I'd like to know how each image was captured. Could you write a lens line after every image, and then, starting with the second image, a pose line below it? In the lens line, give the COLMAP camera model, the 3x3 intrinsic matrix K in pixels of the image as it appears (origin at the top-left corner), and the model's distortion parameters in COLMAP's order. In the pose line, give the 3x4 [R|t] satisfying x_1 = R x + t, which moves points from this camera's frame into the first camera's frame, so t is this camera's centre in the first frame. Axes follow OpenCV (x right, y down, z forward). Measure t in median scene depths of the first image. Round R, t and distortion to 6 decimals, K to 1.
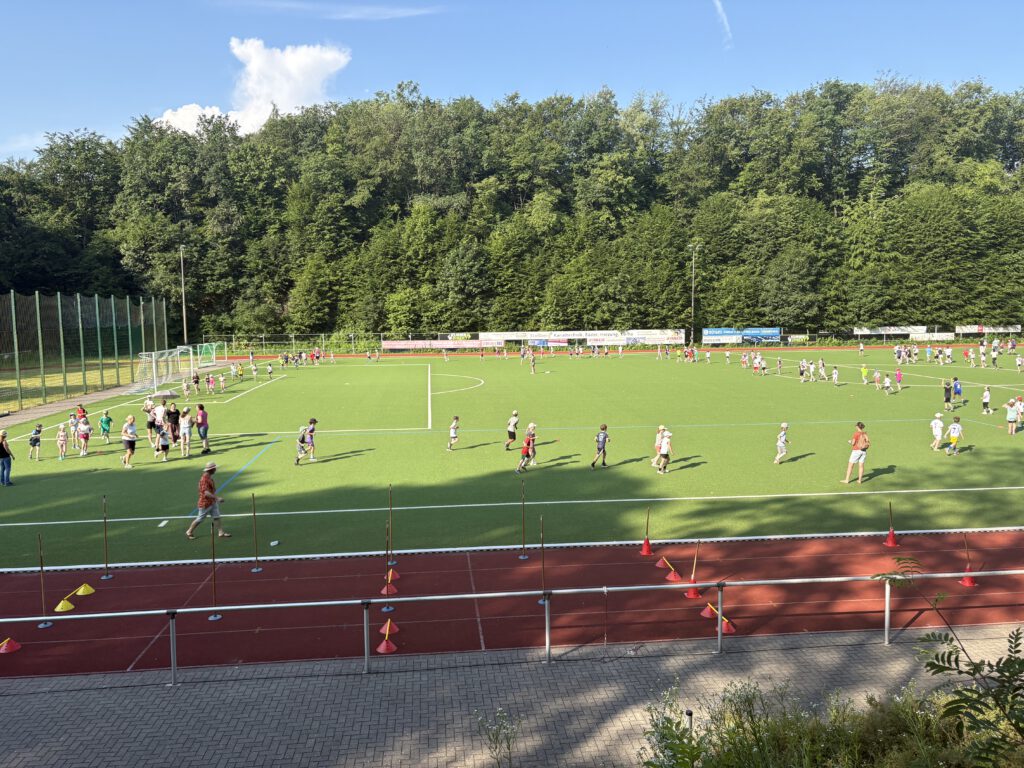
lens RADIAL K [[762.1, 0, 515.3], [0, 762.1, 385.3], [0, 0, 1]] dist [0.039618, -0.024504]
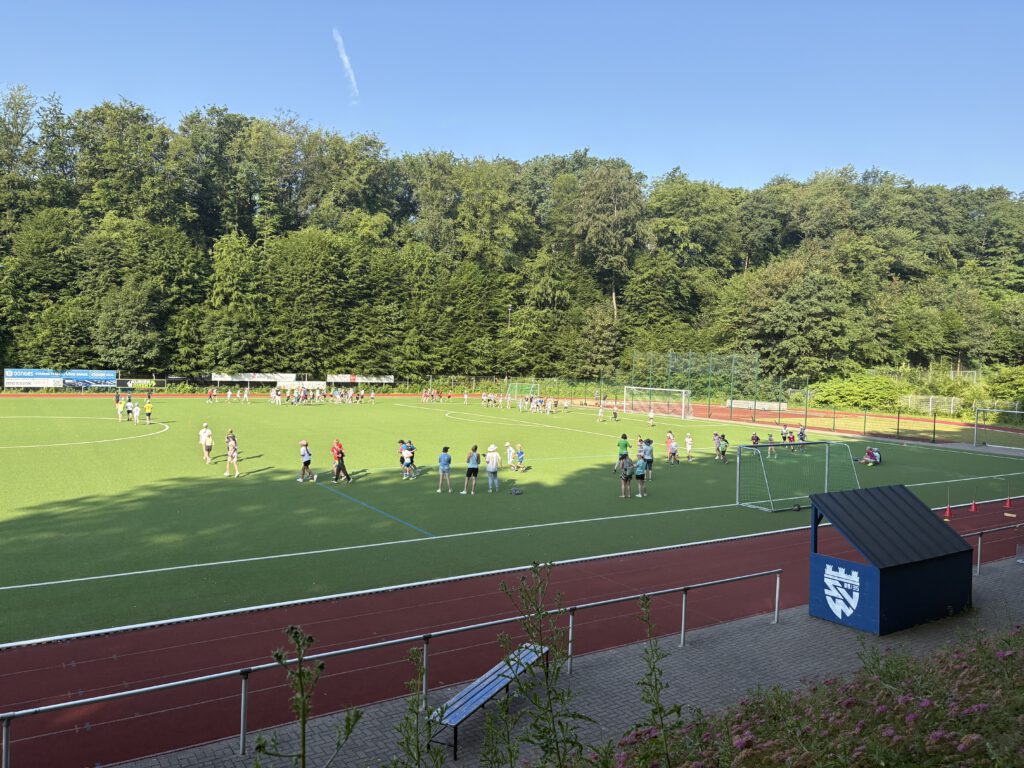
lens RADIAL K [[762.1, 0, 522.0], [0, 762.1, 382.8], [0, 0, 1]] dist [0.039618, -0.024504]
pose [[0.894361, 0.023058, 0.446751, 0.358787], [0.004638, 0.998139, -0.060801, -0.007180], [-0.447321, 0.056450, 0.892590, 0.031243]]
